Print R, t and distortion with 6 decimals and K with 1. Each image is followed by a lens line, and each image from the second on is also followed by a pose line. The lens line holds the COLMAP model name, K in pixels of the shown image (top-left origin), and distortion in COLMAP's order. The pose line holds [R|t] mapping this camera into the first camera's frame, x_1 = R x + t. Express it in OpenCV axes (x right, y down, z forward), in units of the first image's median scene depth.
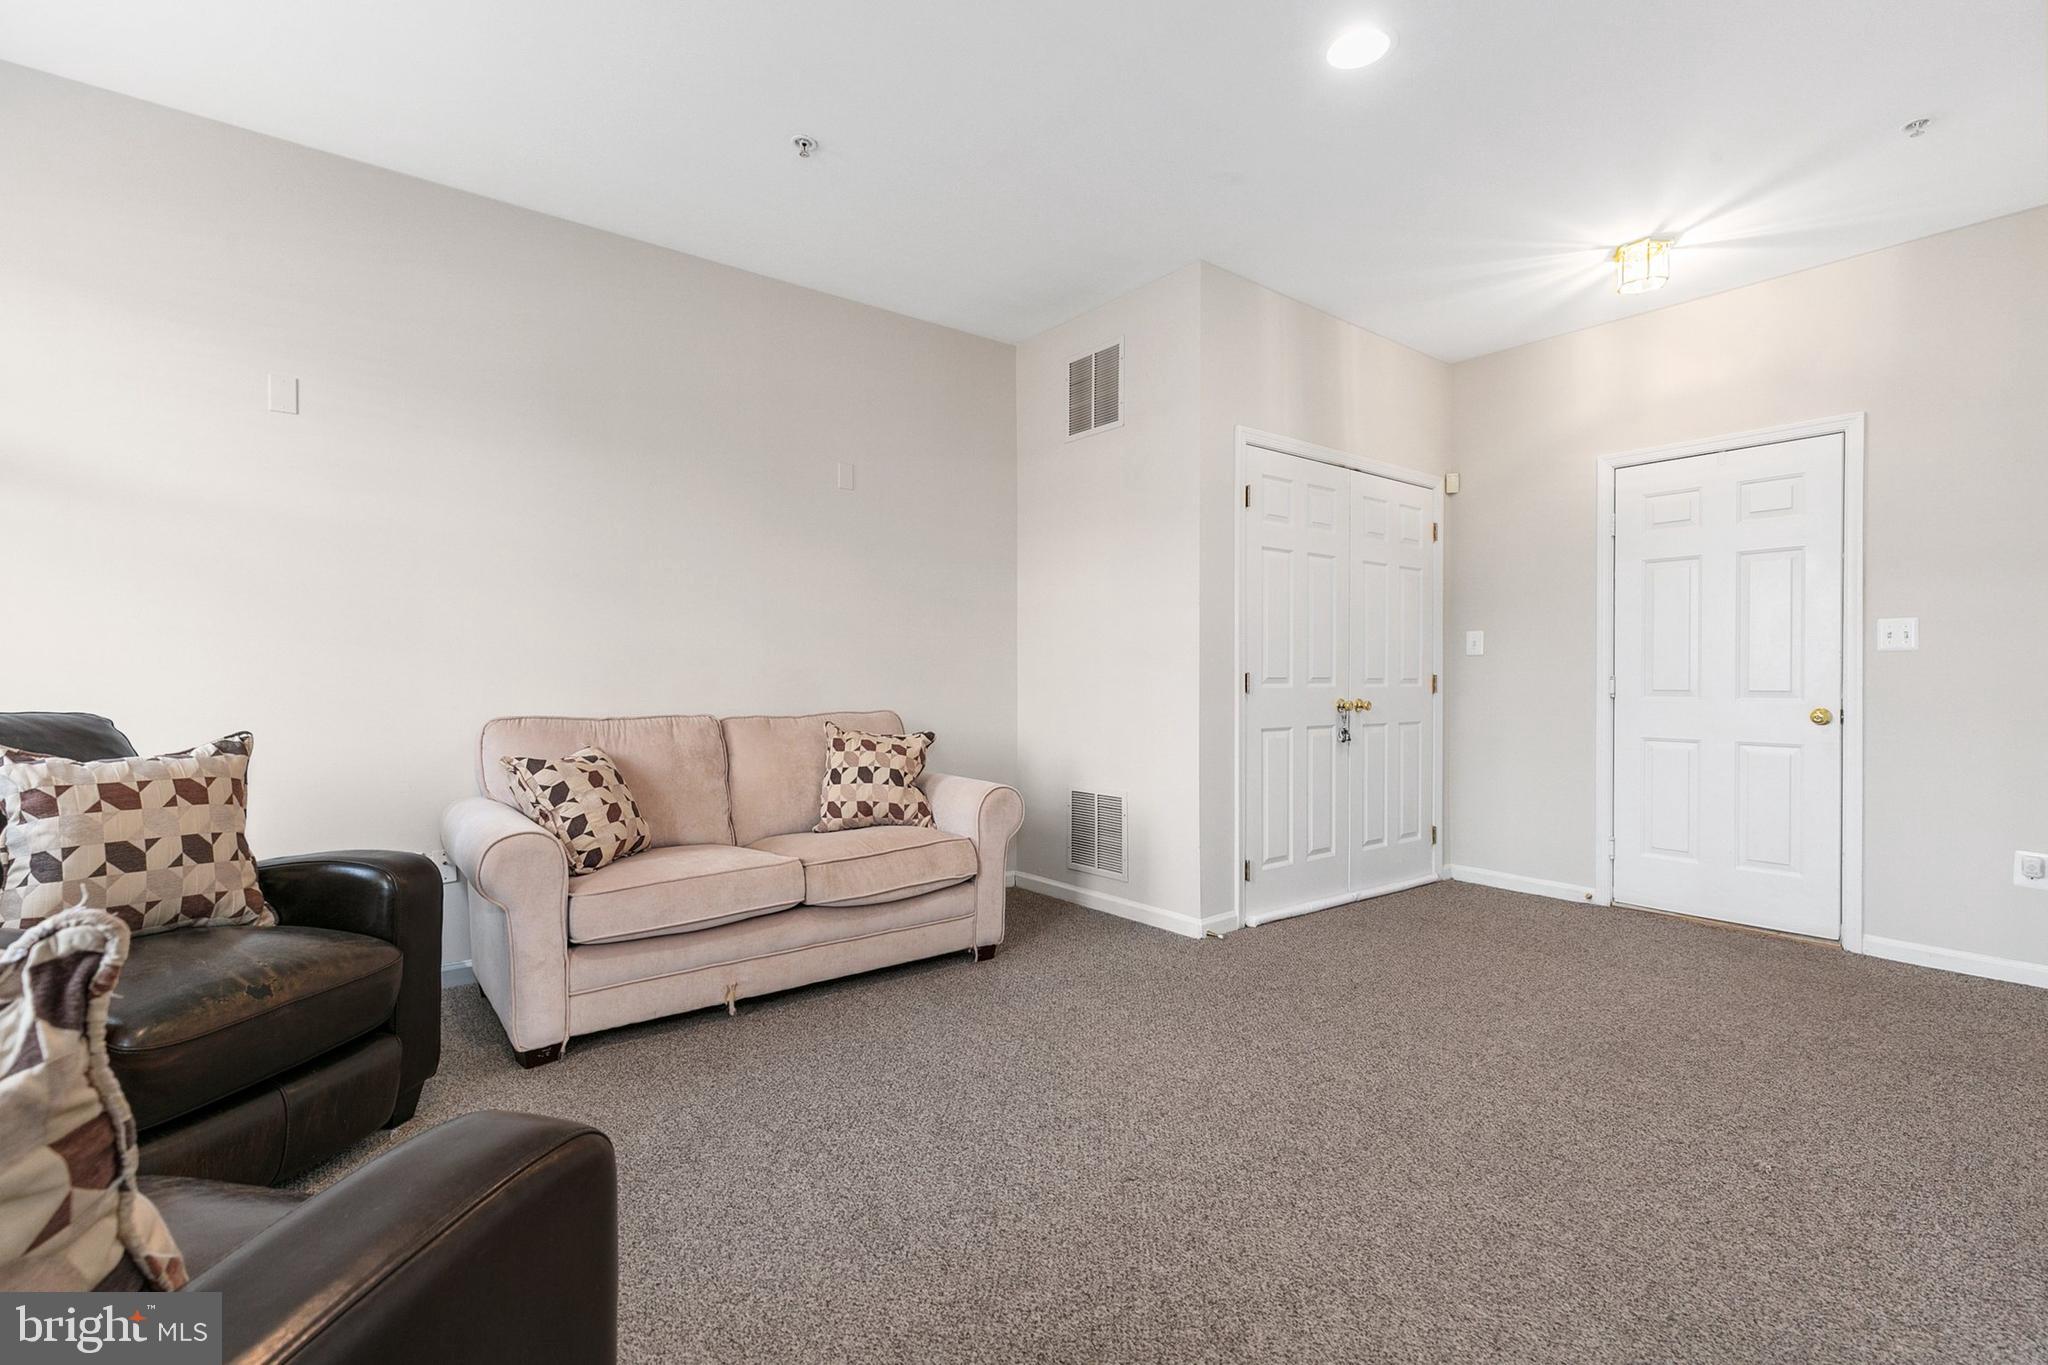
lens RADIAL K [[933.6, 0, 1021.4], [0, 933.6, 683.5], [0, 0, 1]] dist [0.011051, -0.001480]
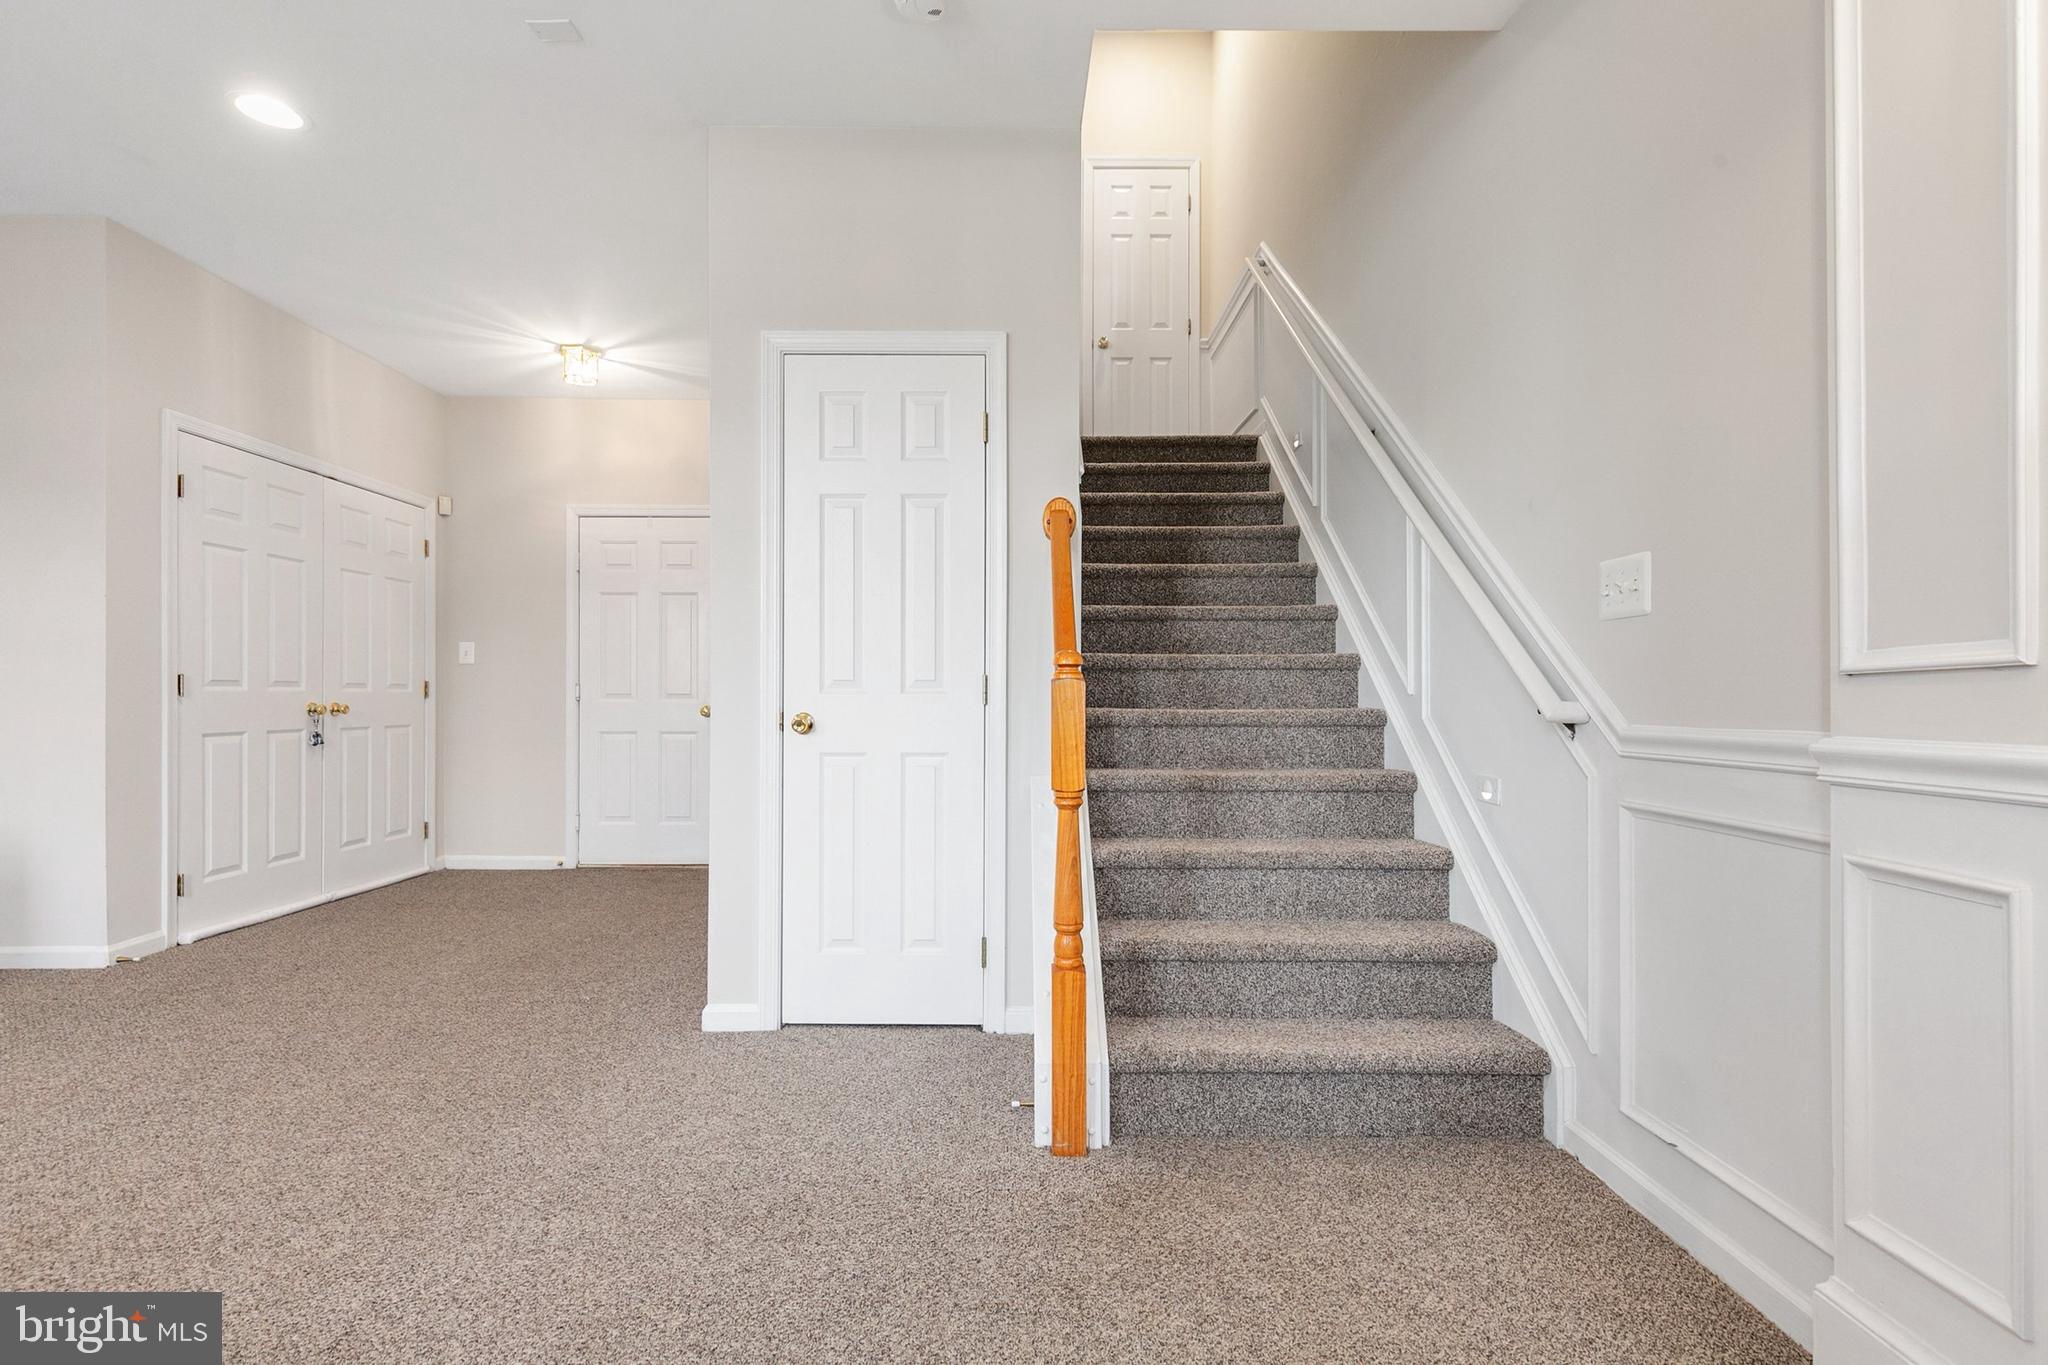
lens RADIAL K [[933.6, 0, 1027.3], [0, 933.6, 694.3], [0, 0, 1]] dist [0.011051, -0.001480]
pose [[0.613290, 0.001208, 0.789857, 0.016959], [0.003661, 0.999984, -0.004372, 0.016288], [-0.789849, 0.005573, 0.613276, -0.253001]]
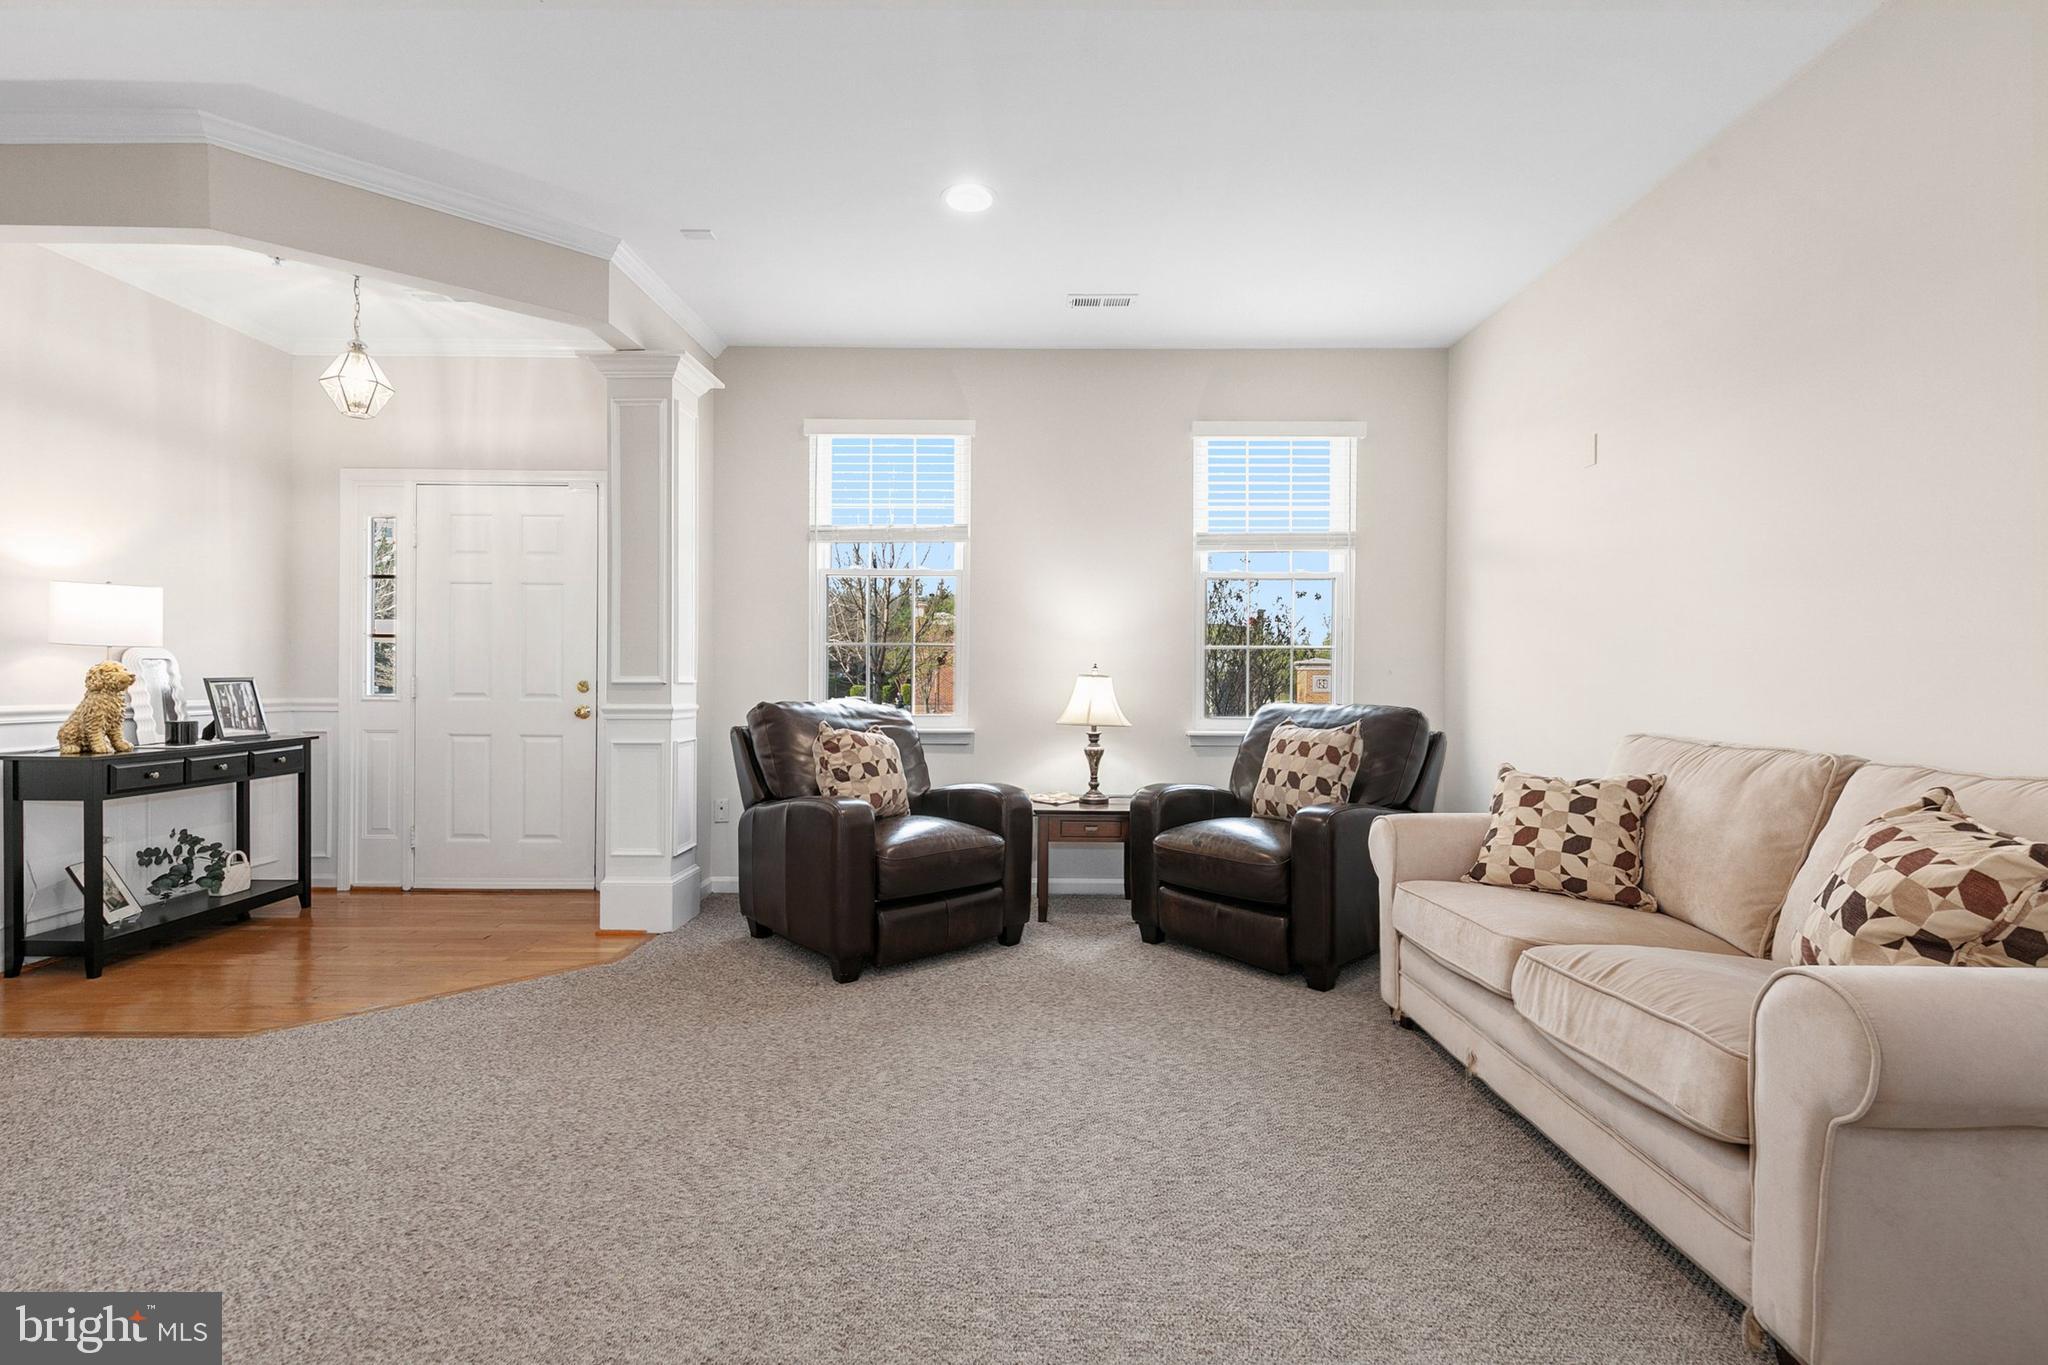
lens RADIAL K [[933.6, 0, 1016.4], [0, 933.6, 681.3], [0, 0, 1]] dist [0.011051, -0.001480]
pose [[-0.620059, -0.002495, -0.784551, 0.470132], [-0.014360, 0.999864, 0.008169, -0.012085], [0.784424, 0.016331, -0.620010, 0.918286]]
